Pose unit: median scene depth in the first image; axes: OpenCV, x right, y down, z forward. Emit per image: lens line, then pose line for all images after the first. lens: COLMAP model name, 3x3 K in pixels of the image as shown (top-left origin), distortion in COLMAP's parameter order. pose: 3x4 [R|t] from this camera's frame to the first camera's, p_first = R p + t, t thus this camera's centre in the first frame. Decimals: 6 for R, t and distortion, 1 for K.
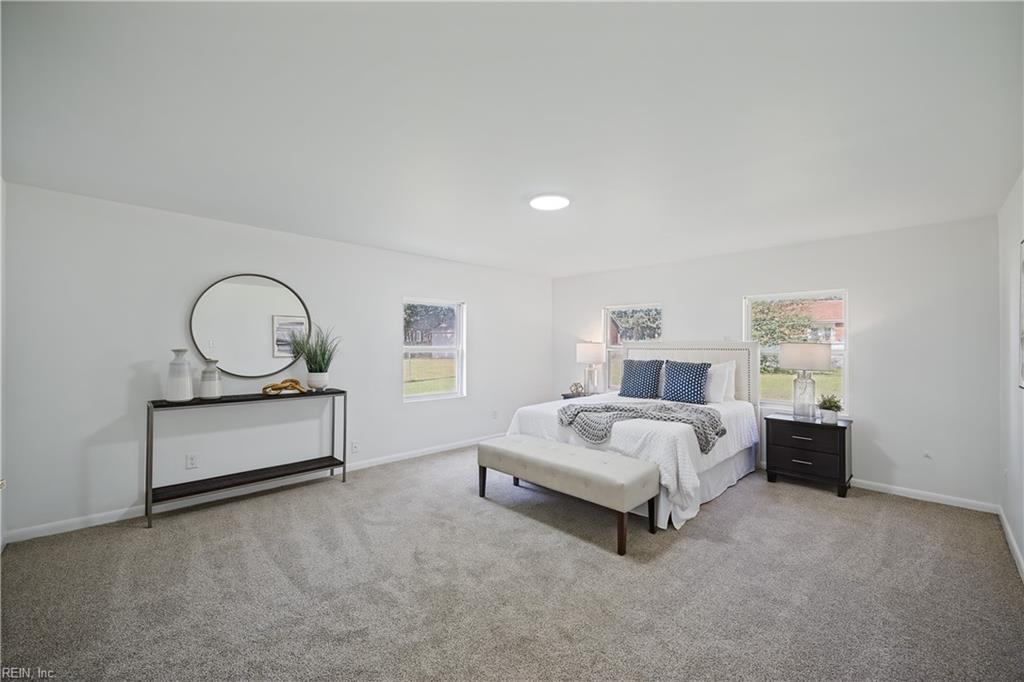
lens RADIAL K [[408.6, 0, 520.3], [0, 408.6, 342.0], [0, 0, 1]] dist [0.001653, 0.000401]
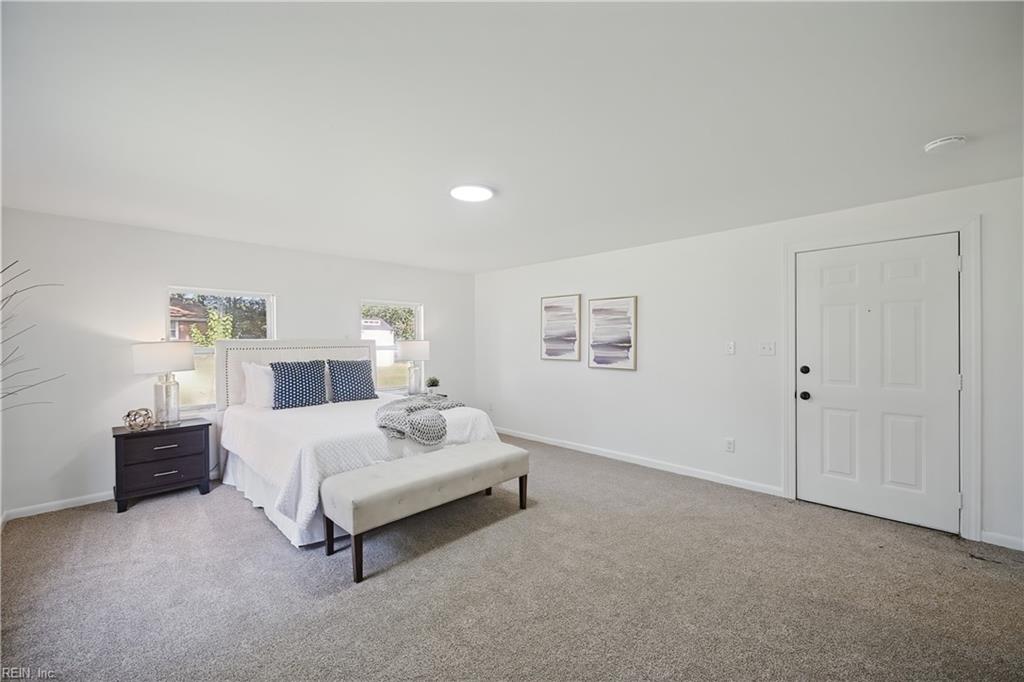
lens RADIAL K [[408.6, 0, 520.3], [0, 408.6, 342.0], [0, 0, 1]] dist [0.001653, 0.000401]
pose [[-0.017854, -0.004864, 0.999829, -0.752274], [0.000527, 0.999988, 0.004874, 0.000291], [-0.999840, 0.000614, -0.017851, 0.772336]]
